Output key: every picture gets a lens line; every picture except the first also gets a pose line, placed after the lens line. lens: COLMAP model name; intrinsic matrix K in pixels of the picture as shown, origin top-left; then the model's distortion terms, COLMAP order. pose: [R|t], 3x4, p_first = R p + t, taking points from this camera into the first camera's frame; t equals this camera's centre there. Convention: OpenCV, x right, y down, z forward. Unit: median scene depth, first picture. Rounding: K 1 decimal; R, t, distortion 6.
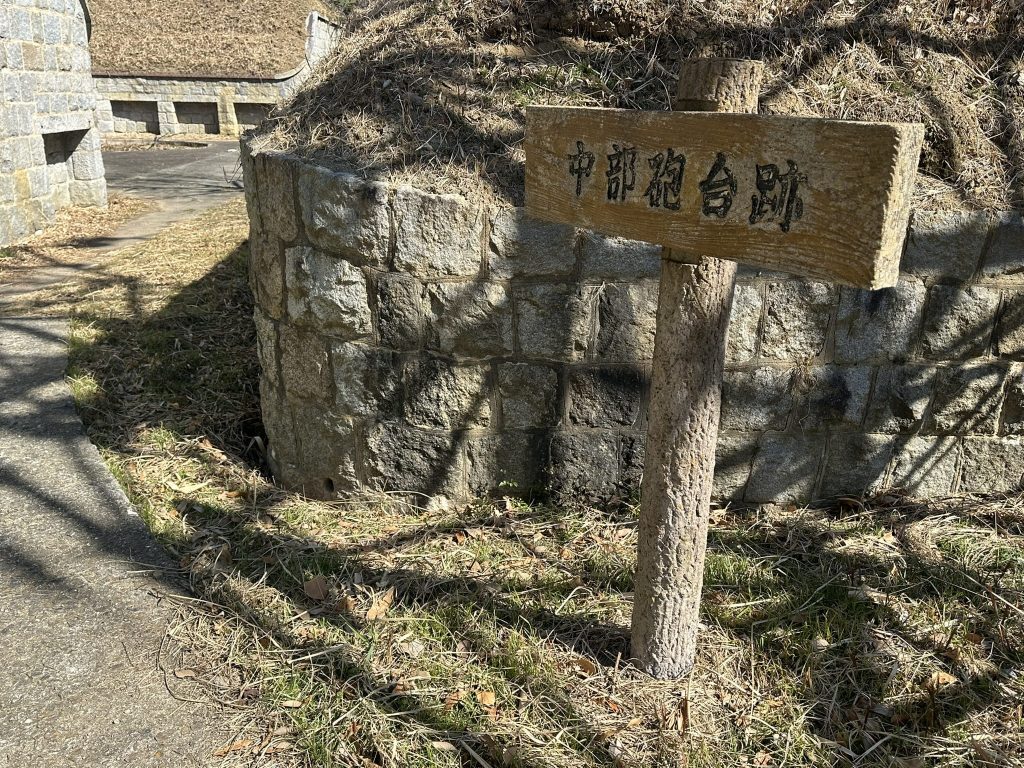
lens RADIAL K [[791.7, 0, 505.3], [0, 791.7, 389.6], [0, 0, 1]] dist [0.015441, -0.000824]
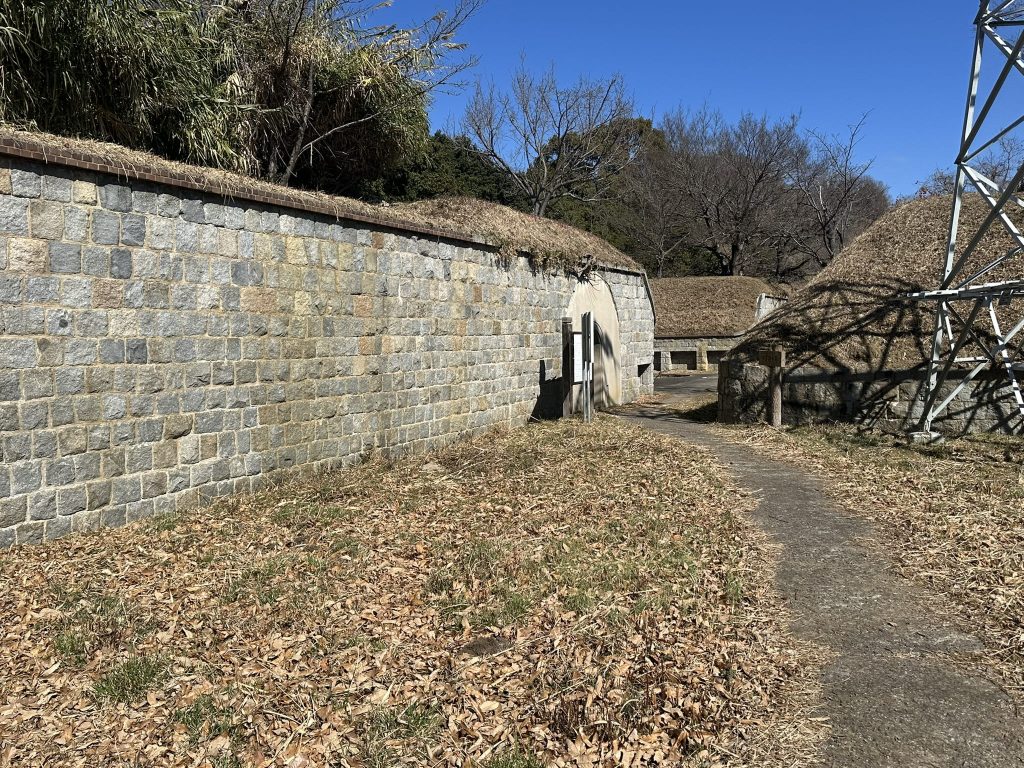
lens RADIAL K [[791.7, 0, 508.6], [0, 791.7, 381.9], [0, 0, 1]] dist [0.015441, -0.000824]
pose [[0.853614, -0.010762, -0.520795, 1.128674], [-0.146348, 0.954563, -0.259599, 1.306594], [0.499925, 0.297814, 0.813254, -3.650087]]
